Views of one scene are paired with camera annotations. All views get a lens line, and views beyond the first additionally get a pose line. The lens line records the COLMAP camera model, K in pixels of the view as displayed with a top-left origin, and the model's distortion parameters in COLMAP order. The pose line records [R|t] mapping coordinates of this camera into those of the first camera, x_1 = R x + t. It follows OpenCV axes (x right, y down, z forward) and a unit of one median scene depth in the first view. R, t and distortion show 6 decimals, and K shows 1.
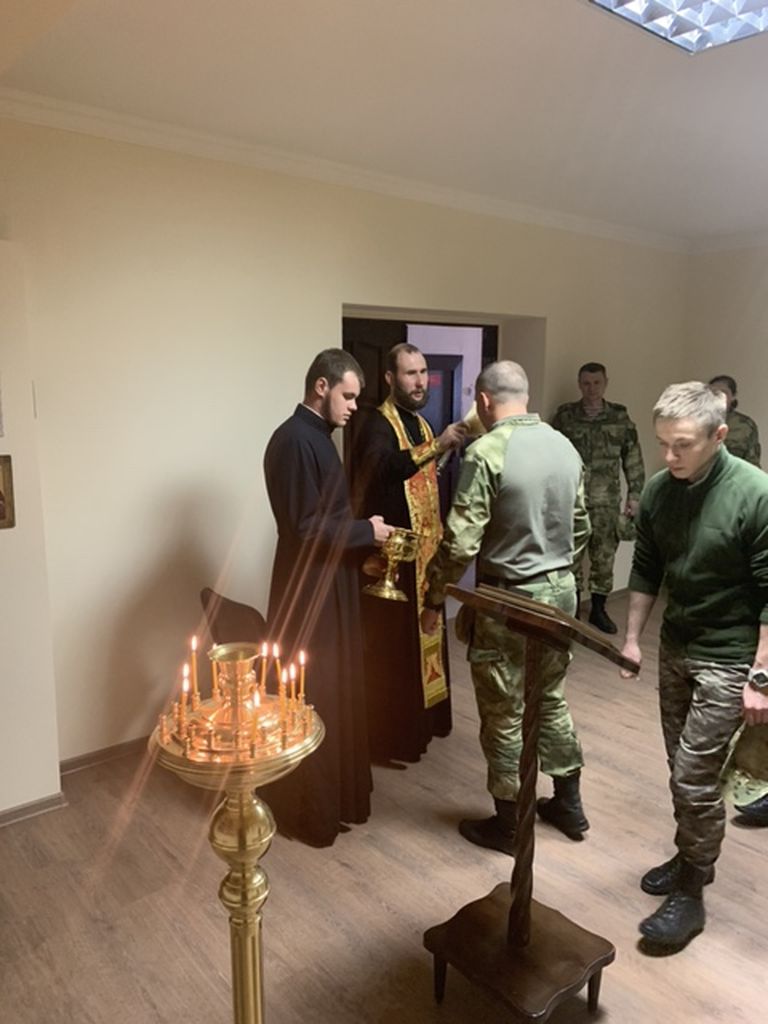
lens RADIAL K [[770.7, 0, 385.9], [0, 770.7, 508.6], [0, 0, 1]] dist [0.028662, -0.022118]
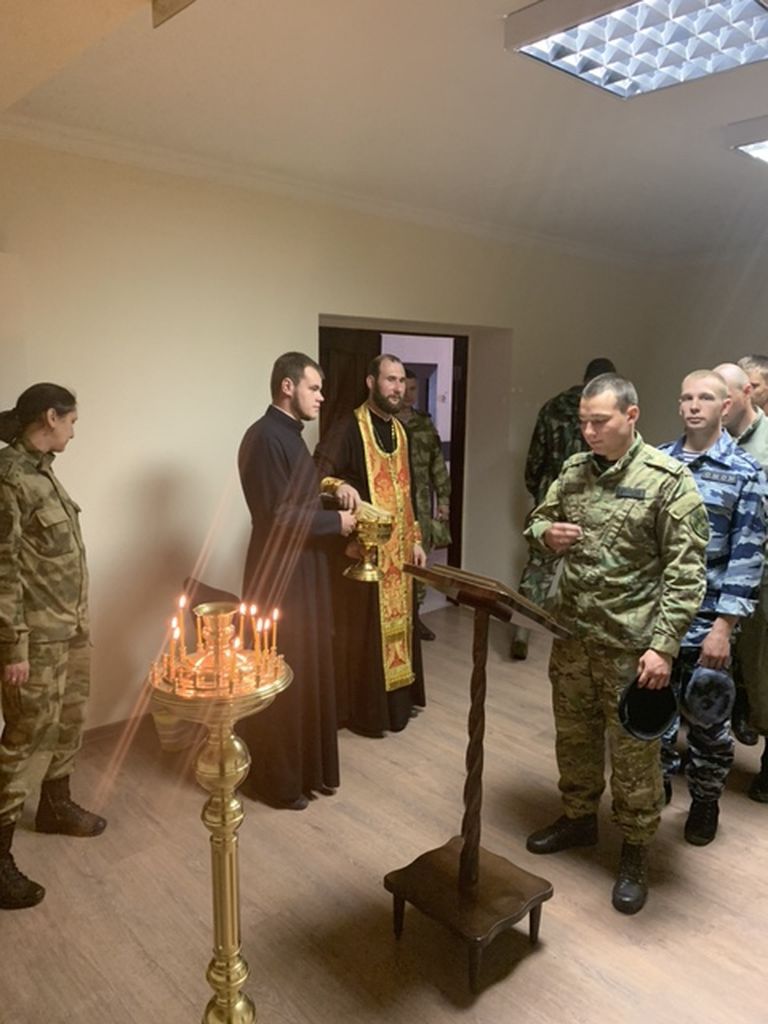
lens RADIAL K [[770.7, 0, 393.6], [0, 770.7, 509.7], [0, 0, 1]] dist [0.028662, -0.022118]
pose [[0.999425, 0.003674, 0.033713, 0.022520], [-0.003333, 0.999943, -0.010181, 0.029400], [-0.033748, 0.010062, 0.999380, -0.124603]]
